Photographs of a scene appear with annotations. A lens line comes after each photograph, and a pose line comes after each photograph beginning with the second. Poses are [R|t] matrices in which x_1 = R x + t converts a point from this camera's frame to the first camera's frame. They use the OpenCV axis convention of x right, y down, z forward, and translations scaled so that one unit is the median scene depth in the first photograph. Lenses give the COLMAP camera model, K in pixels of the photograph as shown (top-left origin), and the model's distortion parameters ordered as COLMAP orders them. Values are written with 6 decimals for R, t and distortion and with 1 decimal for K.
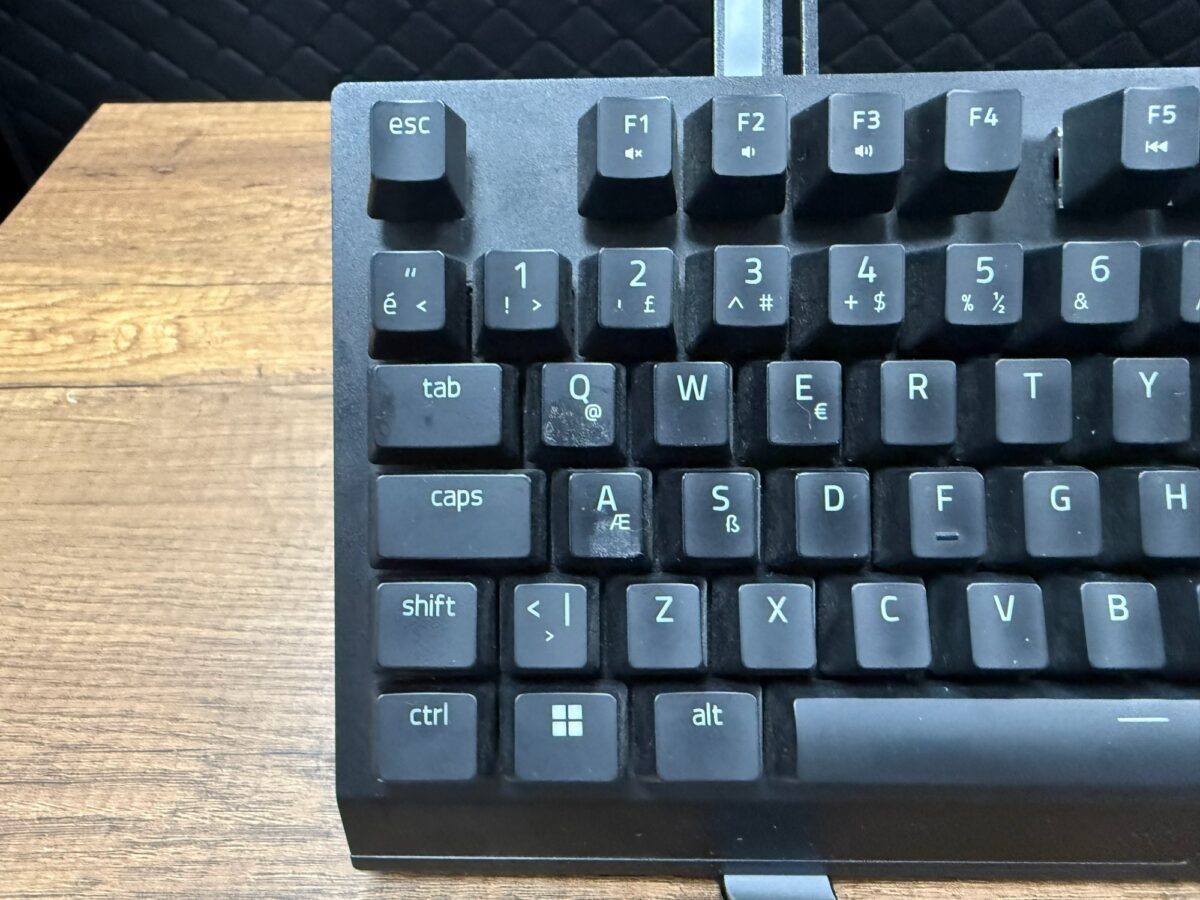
lens RADIAL K [[925.4, 0, 535.3], [0, 925.4, 448.6], [0, 0, 1]] dist [0.008311, -0.001334]
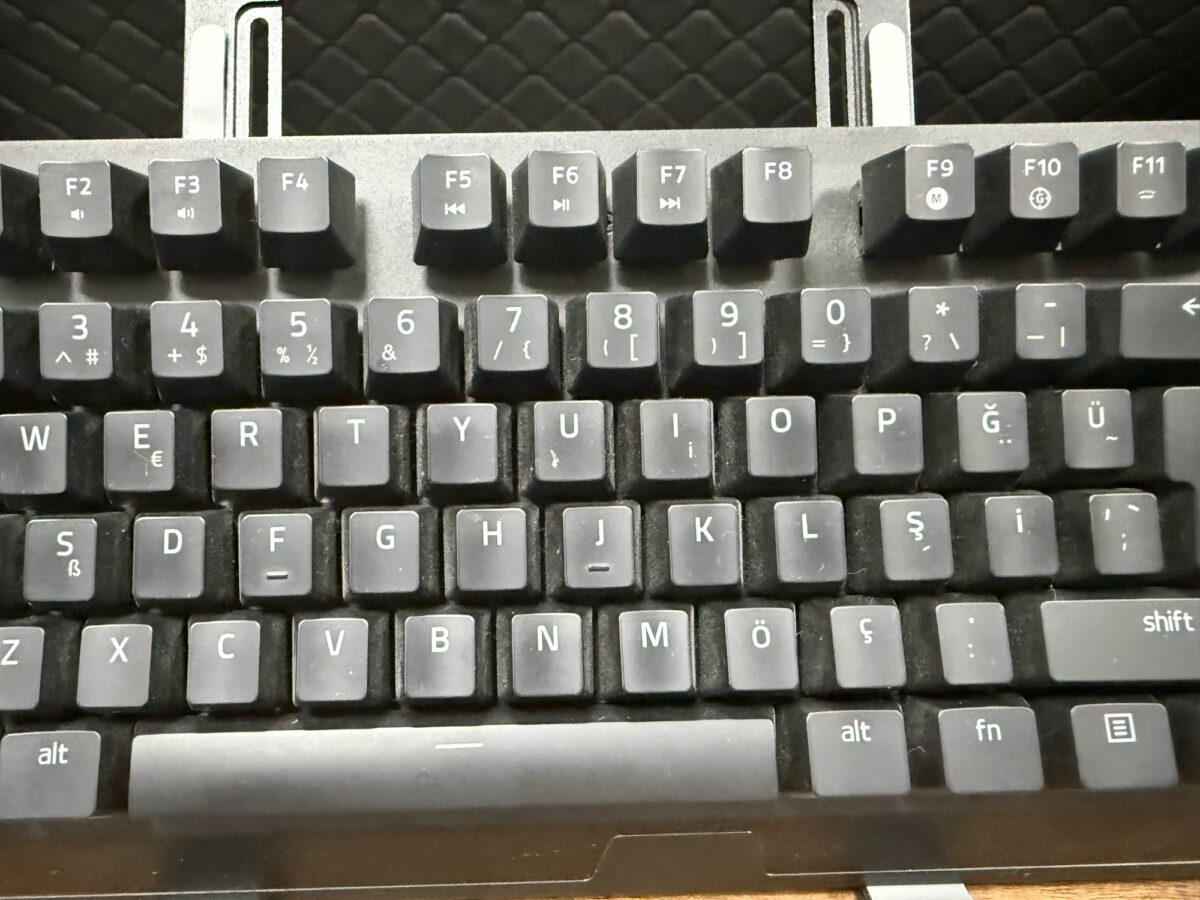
lens RADIAL K [[885.4, 0, 575.7], [0, 885.4, 459.5], [0, 0, 1]] dist [0.013958, -0.026514]
pose [[0.999086, -0.016959, 0.039241, 0.436391], [0.018020, 0.999477, -0.026842, -0.002510], [-0.038765, 0.027524, 0.998869, -0.013364]]
